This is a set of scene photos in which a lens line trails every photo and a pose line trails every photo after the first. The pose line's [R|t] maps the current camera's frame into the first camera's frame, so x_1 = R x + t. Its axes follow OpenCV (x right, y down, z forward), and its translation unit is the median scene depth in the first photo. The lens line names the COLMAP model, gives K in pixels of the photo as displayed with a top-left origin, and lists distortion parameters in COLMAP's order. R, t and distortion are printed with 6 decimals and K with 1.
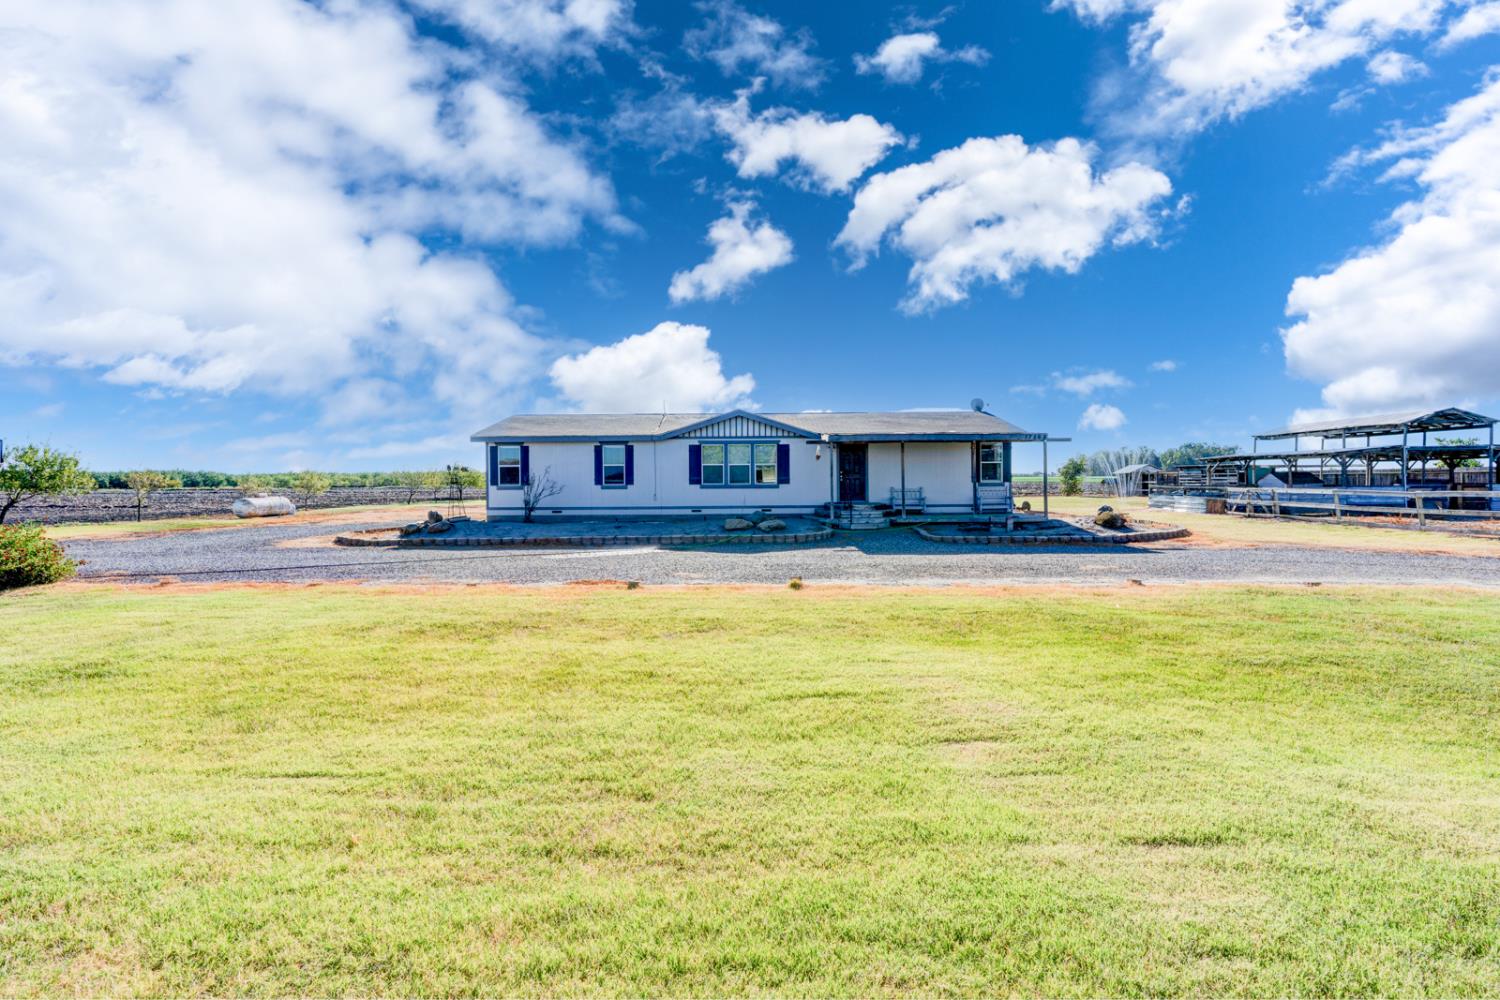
lens RADIAL K [[743.4, 0, 756.4], [0, 743.4, 497.7], [0, 0, 1]] dist [-0.000656, -0.000037]
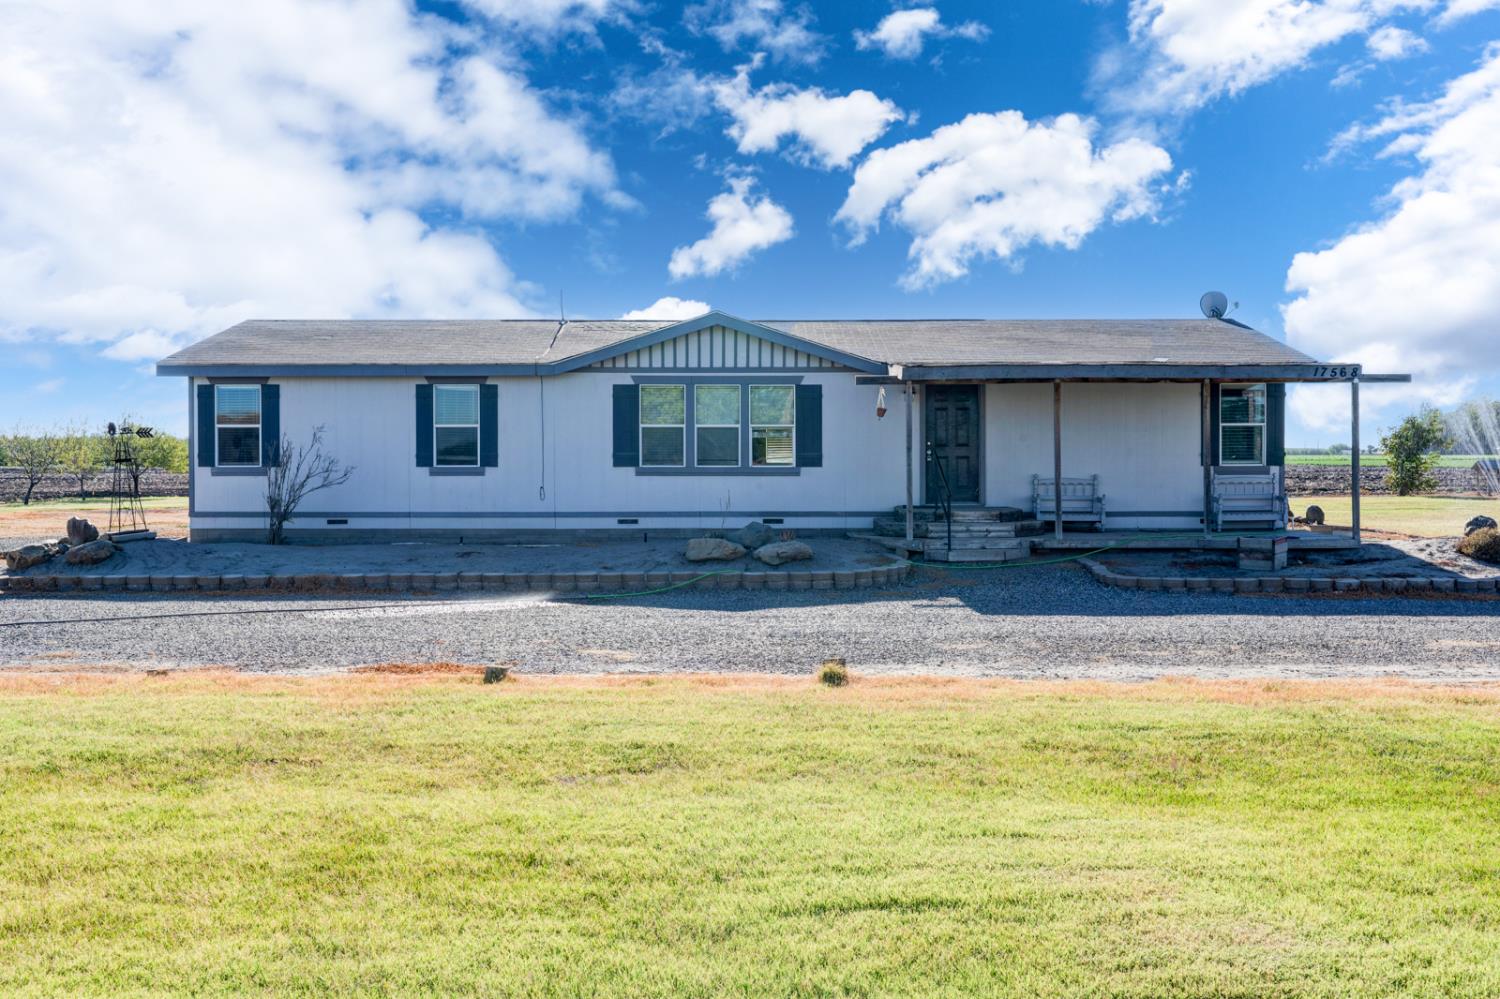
lens RADIAL K [[1800.4, 0, 750.0], [0, 1800.4, 499.5], [0, 0, 1]] dist [-0.000843, 0.004208]
pose [[0.999999, 0.000038, 0.001269, -0.011708], [-0.000037, 1.000000, -0.000283, 0.035782], [-0.001269, 0.000283, 0.999999, -1.421559]]
